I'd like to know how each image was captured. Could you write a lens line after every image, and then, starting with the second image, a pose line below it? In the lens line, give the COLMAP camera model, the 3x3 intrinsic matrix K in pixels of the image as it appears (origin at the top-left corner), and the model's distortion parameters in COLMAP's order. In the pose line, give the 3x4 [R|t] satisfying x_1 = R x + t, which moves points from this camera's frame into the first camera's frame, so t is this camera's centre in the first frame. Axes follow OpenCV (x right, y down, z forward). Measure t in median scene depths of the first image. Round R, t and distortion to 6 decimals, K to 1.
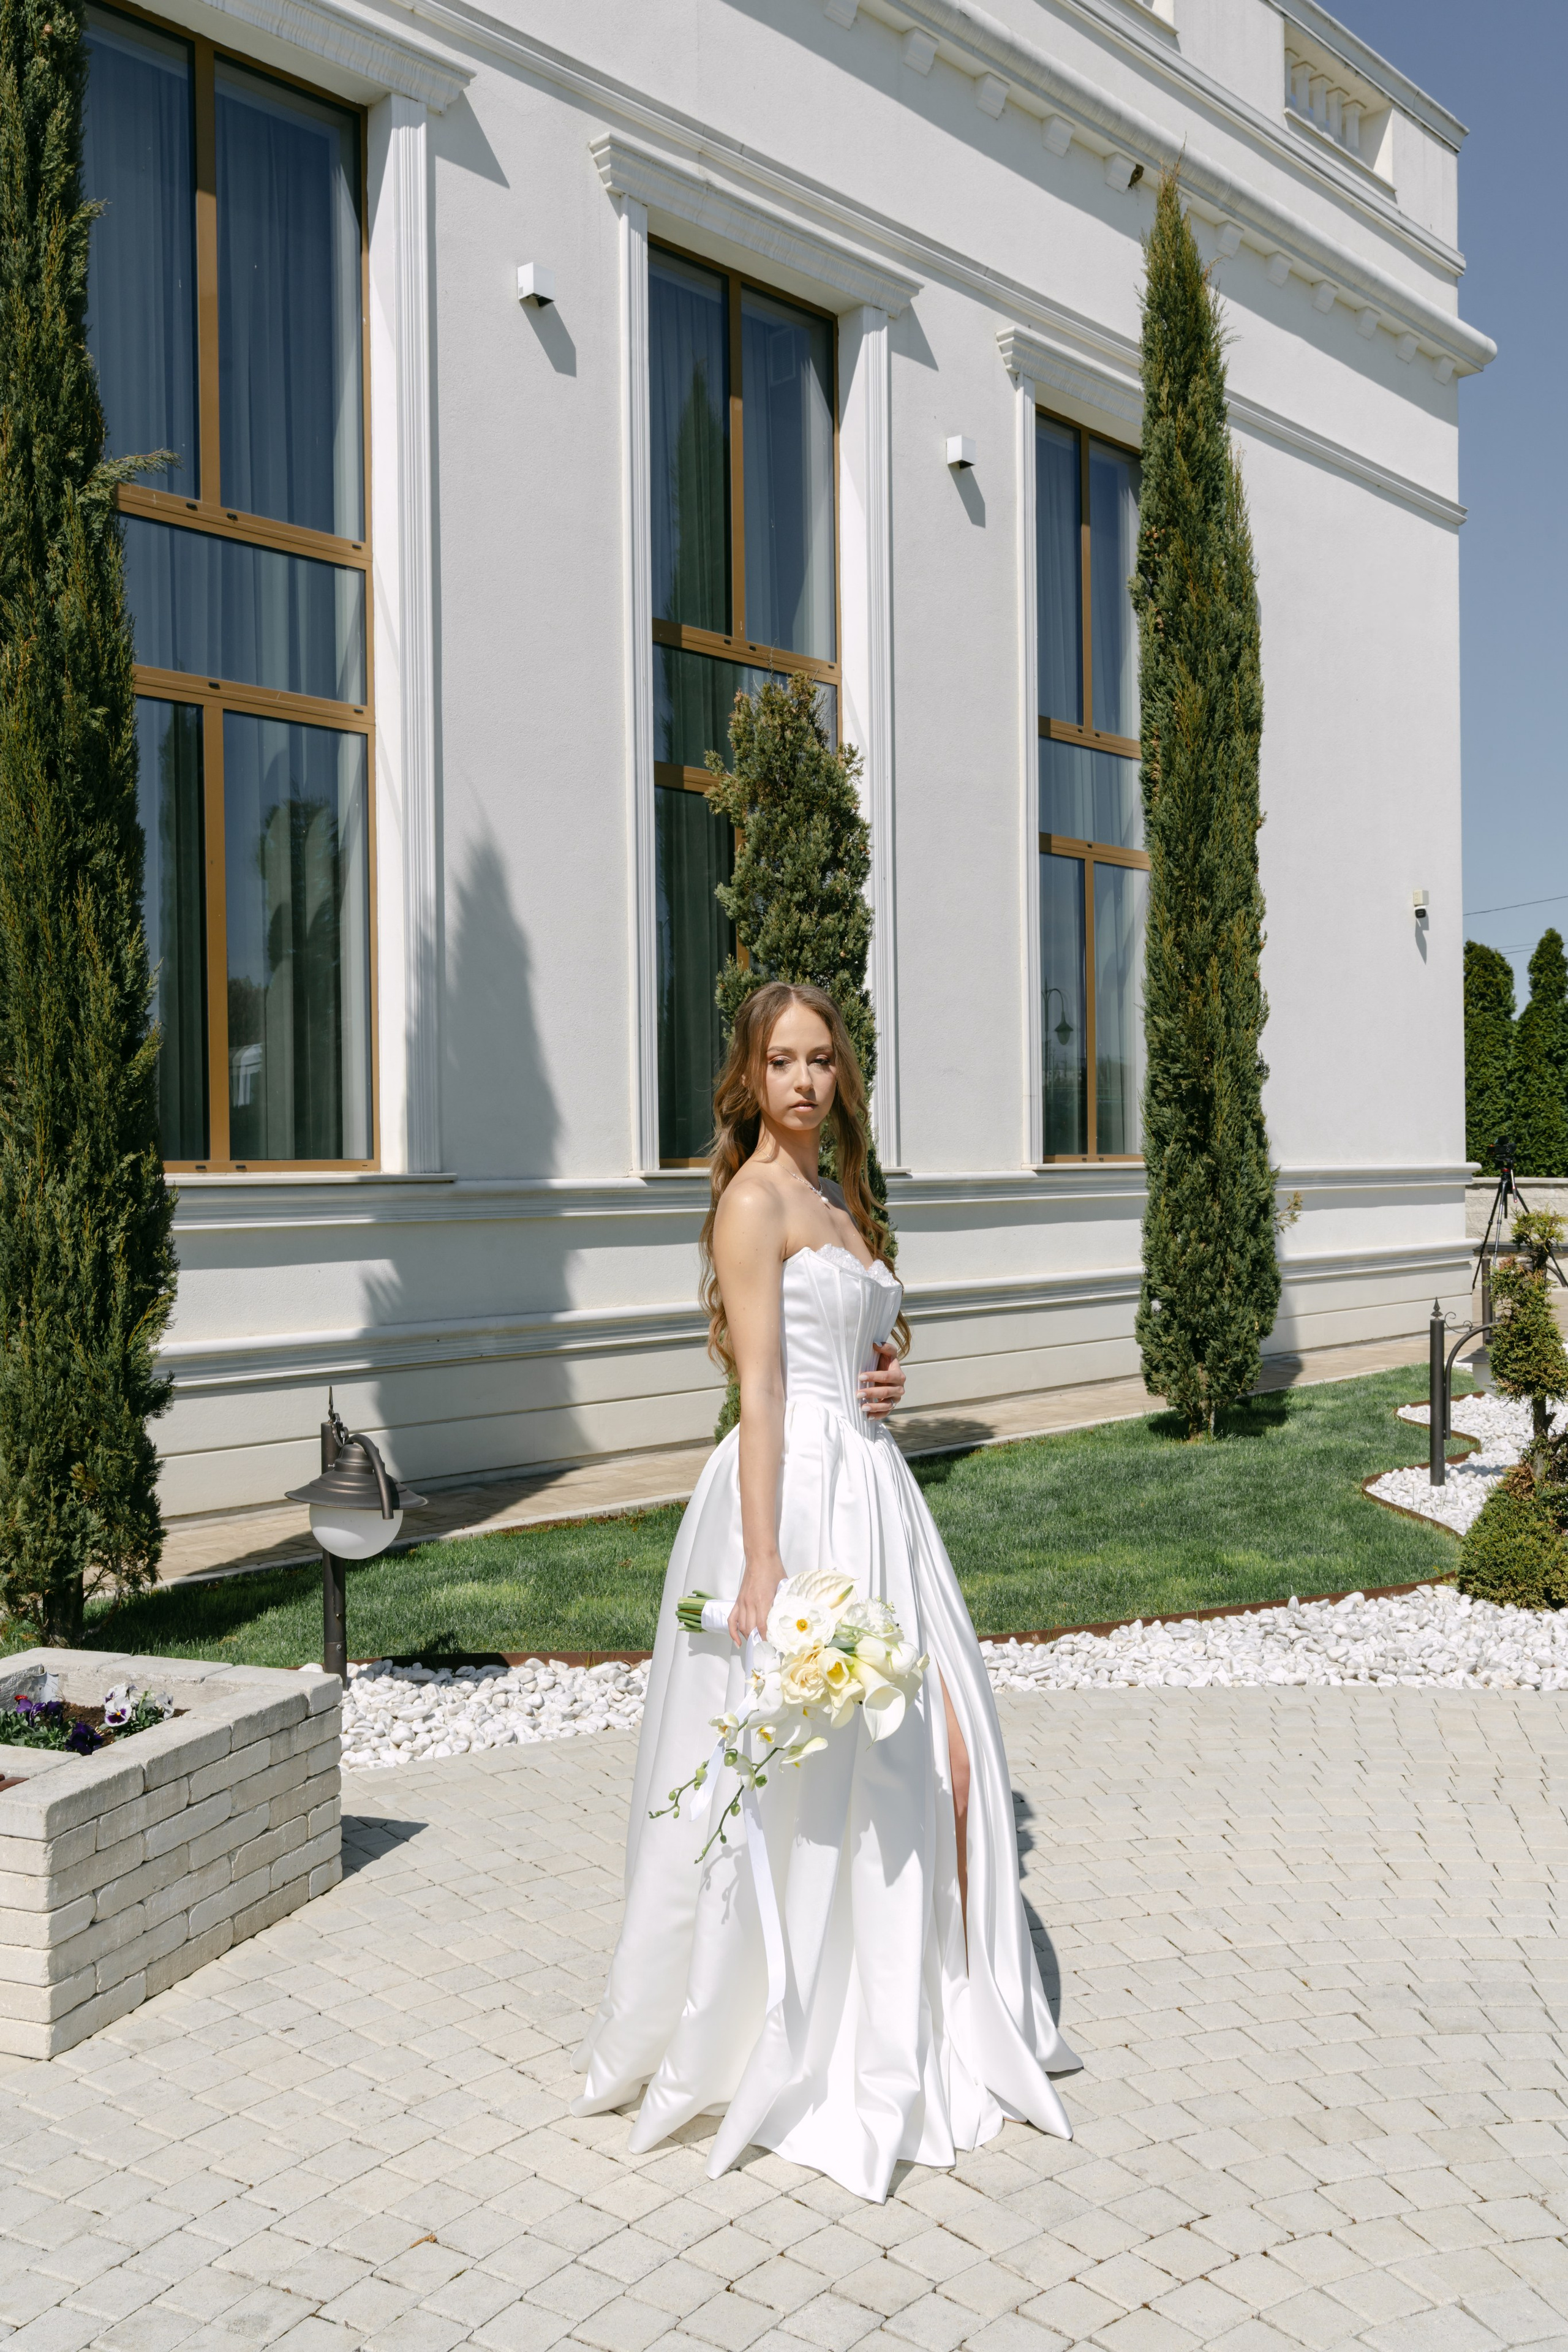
lens RADIAL K [[2019.0, 0, 780.7], [0, 2019.0, 1188.4], [0, 0, 1]] dist [-0.008519, 0.017832]
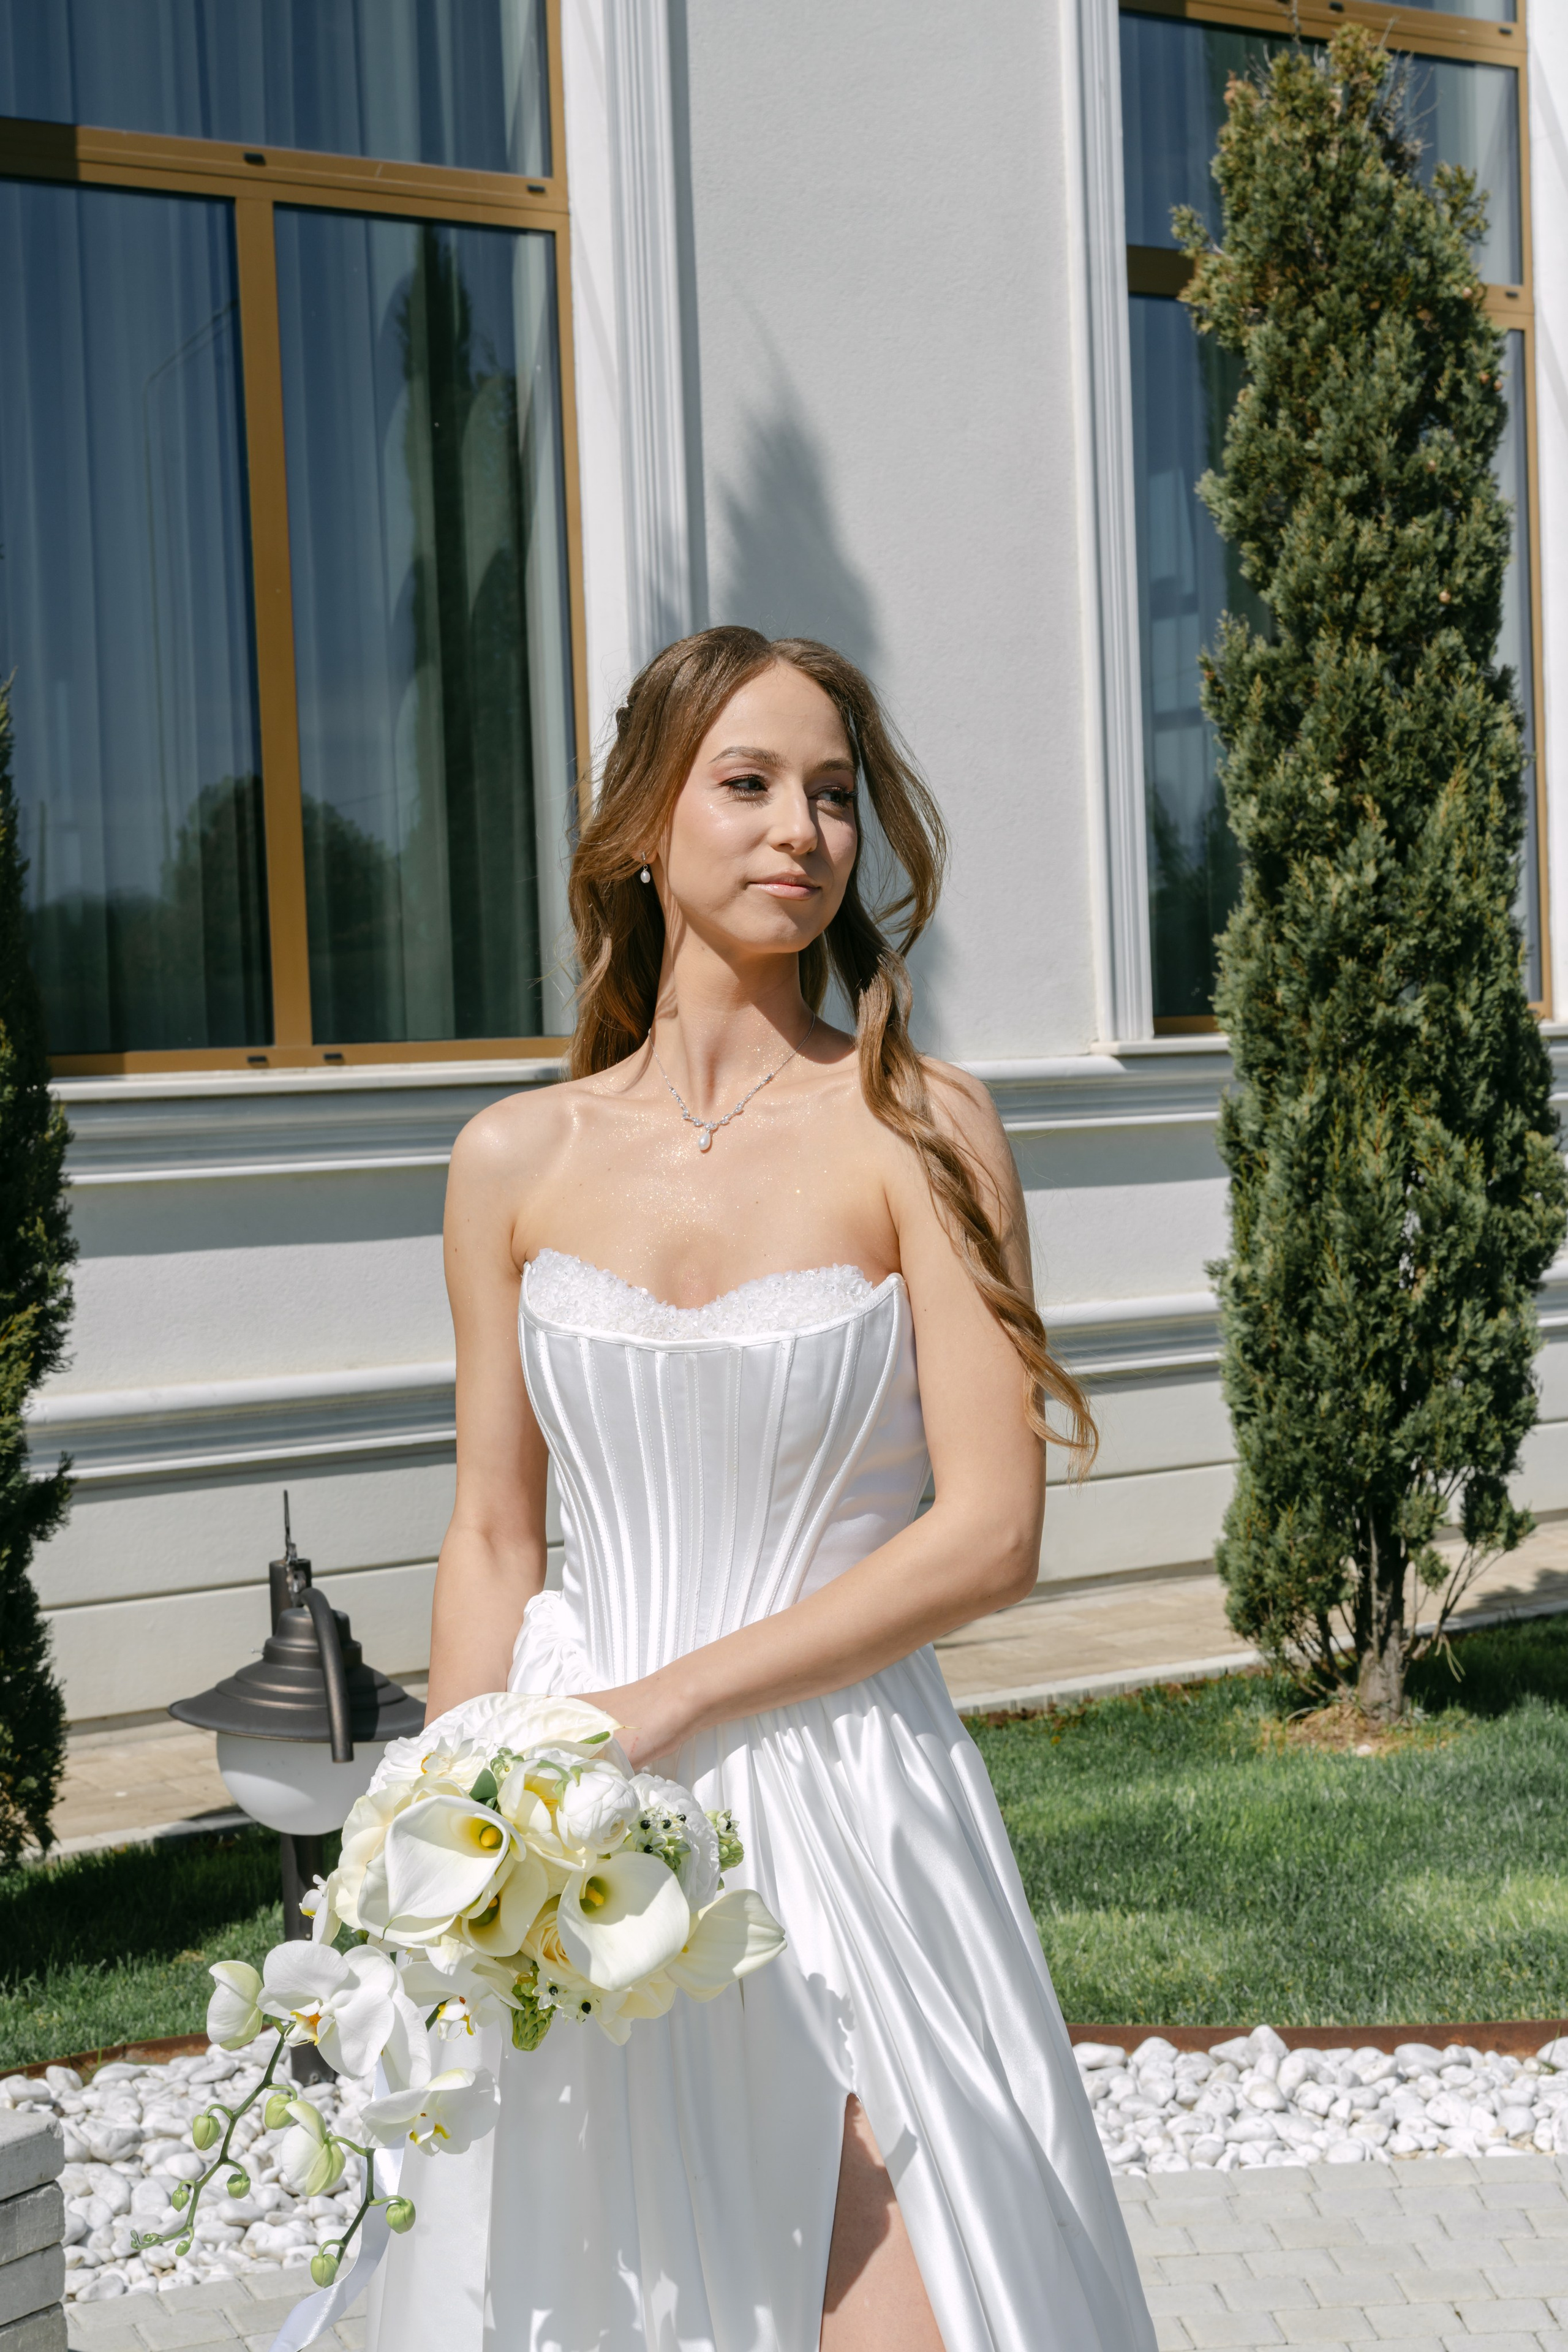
lens RADIAL K [[3536.4, 0, 773.0], [0, 3536.4, 1195.2], [0, 0, 1]] dist [0.029602, 0.021783]
pose [[0.970169, -0.015668, -0.241924, 0.063369], [0.024566, 0.999126, 0.033807, -0.002149], [0.241183, -0.038741, 0.969706, 0.089246]]
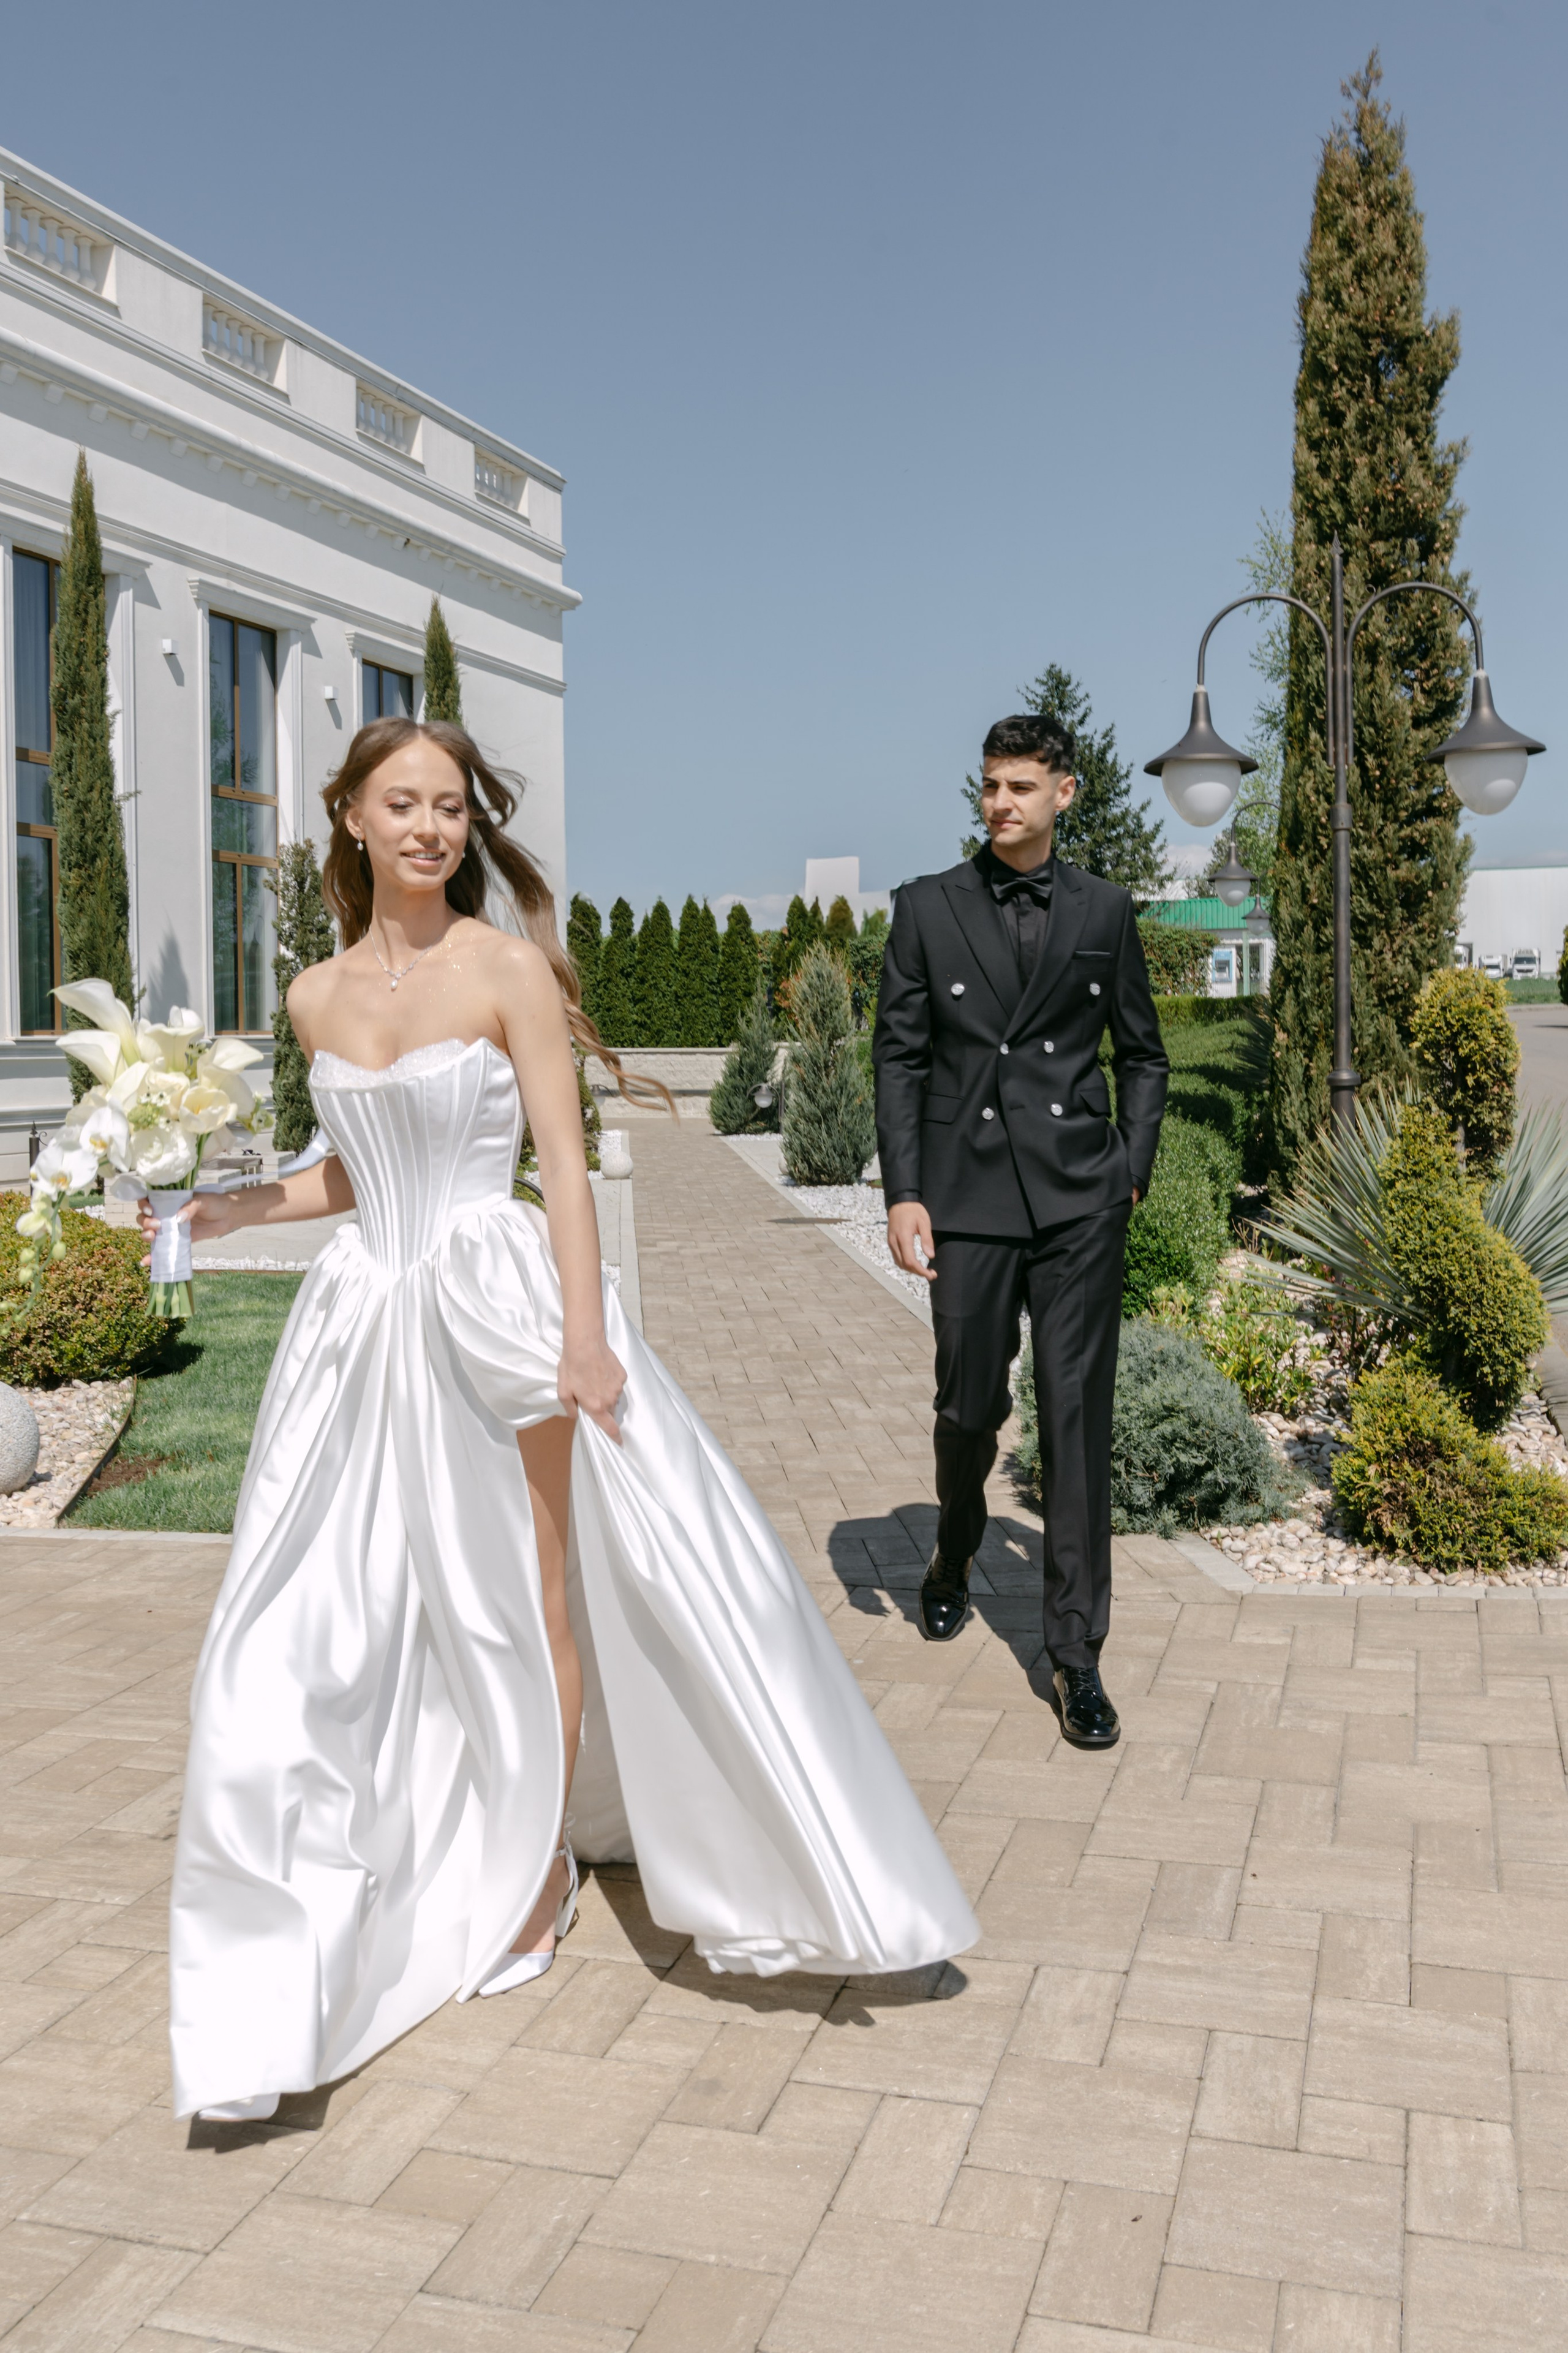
lens RADIAL K [[2154.9, 0, 899.4], [0, 2154.9, 1108.3], [0, 0, 1]] dist [-0.032069, 0.030597]
pose [[0.890704, -0.010403, 0.454465, -0.455592], [0.003275, 0.999859, 0.016470, 0.033329], [-0.454572, -0.013182, 0.890613, -1.418795]]
